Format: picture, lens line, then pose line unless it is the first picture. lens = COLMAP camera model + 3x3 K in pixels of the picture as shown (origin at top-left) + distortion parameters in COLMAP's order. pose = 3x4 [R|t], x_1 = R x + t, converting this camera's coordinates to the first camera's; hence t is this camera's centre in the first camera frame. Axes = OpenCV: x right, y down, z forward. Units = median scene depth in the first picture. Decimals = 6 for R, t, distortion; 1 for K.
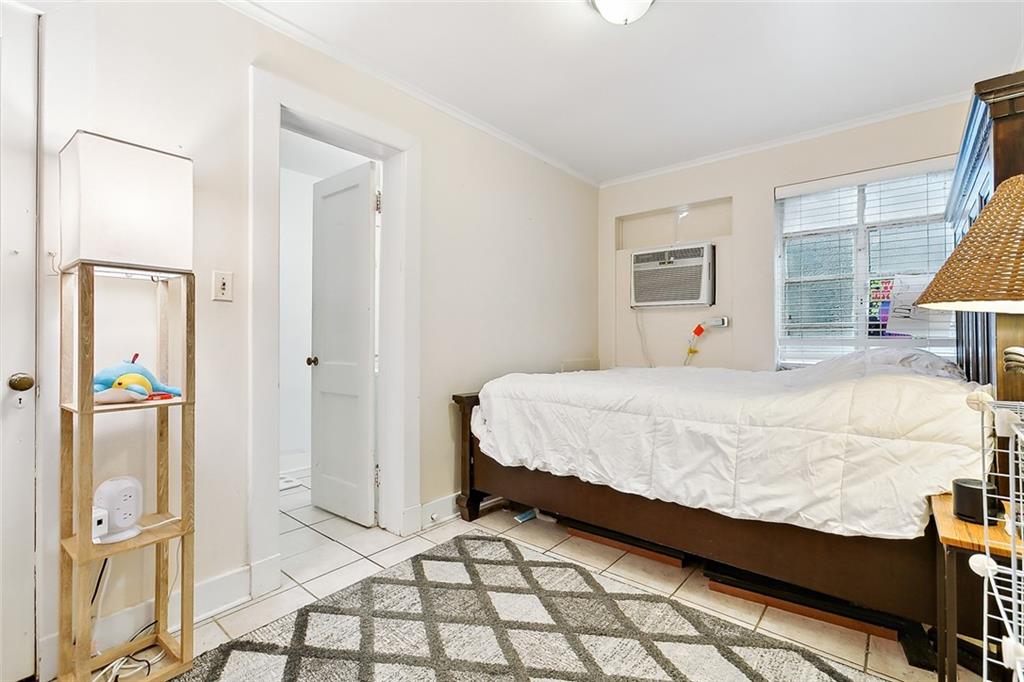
lens RADIAL K [[462.8, 0, 512.0], [0, 462.8, 341.0], [0, 0, 1]] dist [-0.000591, 0.000394]
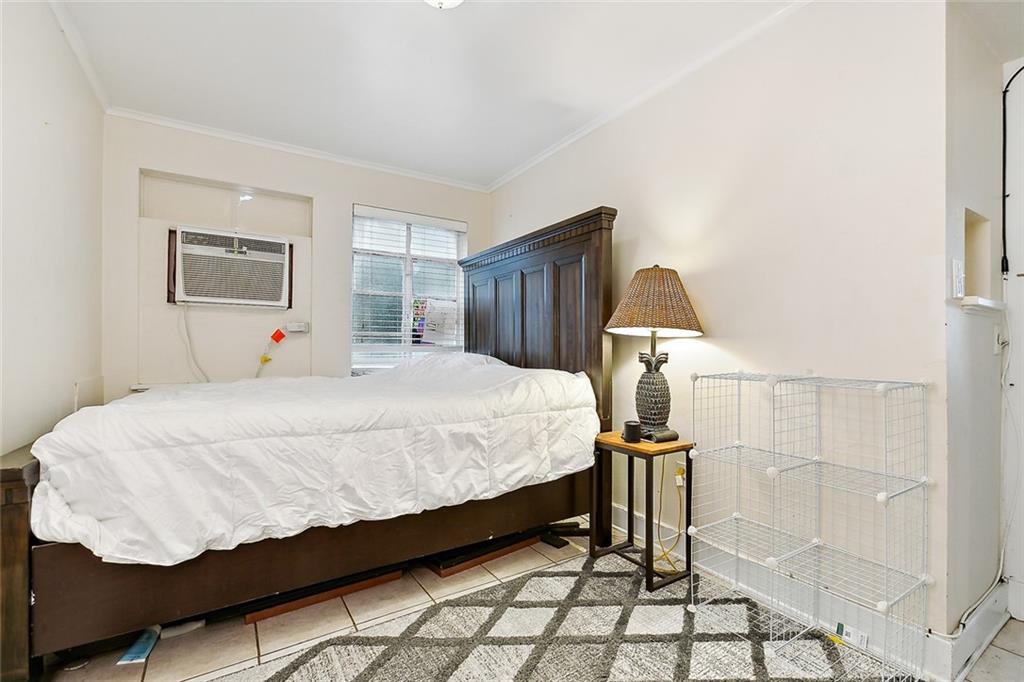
lens RADIAL K [[475.4, 0, 513.3], [0, 475.4, 347.1], [0, 0, 1]] dist [-0.002022, 0.012504]
pose [[0.283647, -0.000592, 0.958929, -0.490731], [-0.000396, 1.000000, 0.000735, -0.003585], [-0.958929, -0.000588, 0.283646, 0.440754]]
